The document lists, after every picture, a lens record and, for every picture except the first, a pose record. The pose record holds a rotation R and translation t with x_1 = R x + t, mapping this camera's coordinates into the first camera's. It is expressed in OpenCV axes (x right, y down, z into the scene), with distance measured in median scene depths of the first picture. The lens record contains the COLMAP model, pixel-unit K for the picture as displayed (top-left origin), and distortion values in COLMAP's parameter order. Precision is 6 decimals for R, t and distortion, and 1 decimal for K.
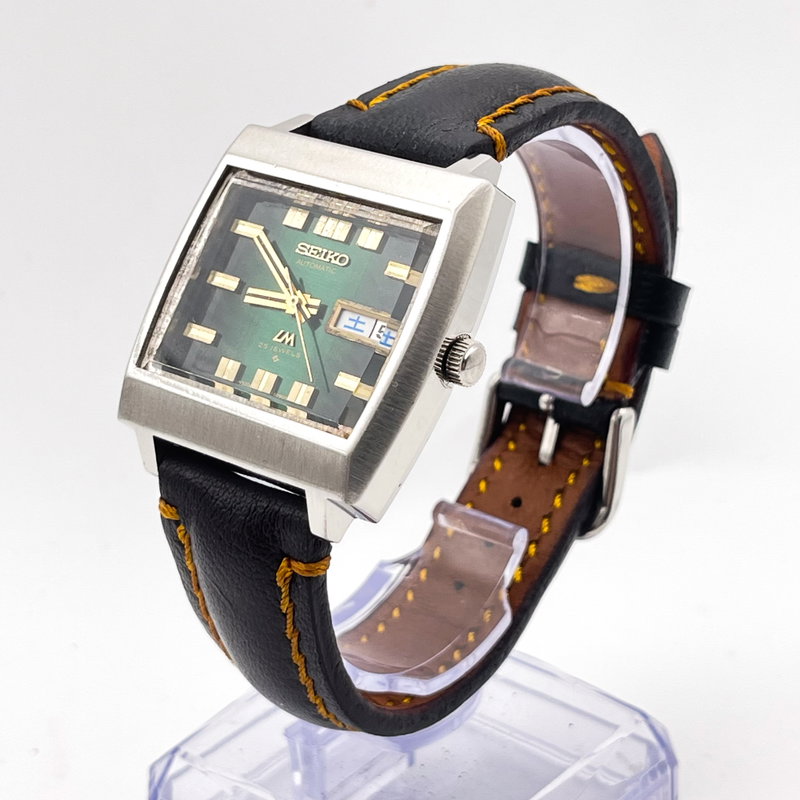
lens RADIAL K [[2025.5, 0, 400.0], [0, 2025.5, 400.0], [0, 0, 1]] dist [0.233109, 0.037787]
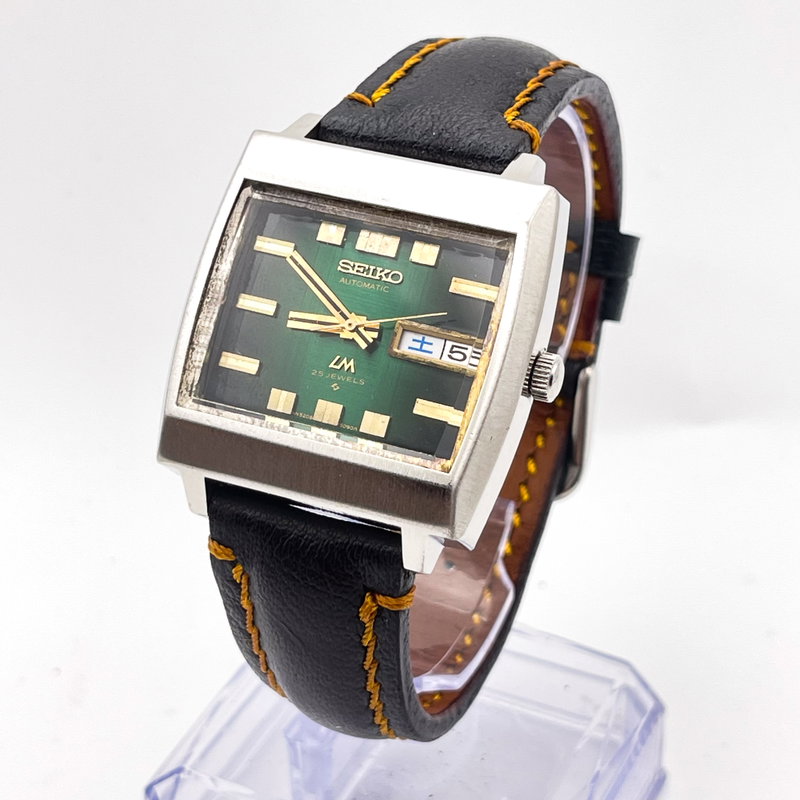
lens RADIAL K [[2025.5, 0, 400.0], [0, 2025.5, 400.0], [0, 0, 1]] dist [0.233109, 0.037787]
pose [[0.967527, -0.106819, 0.229088, -0.246054], [0.083217, 0.990403, 0.110346, -0.114578], [-0.238677, -0.087698, 0.967131, 0.071257]]
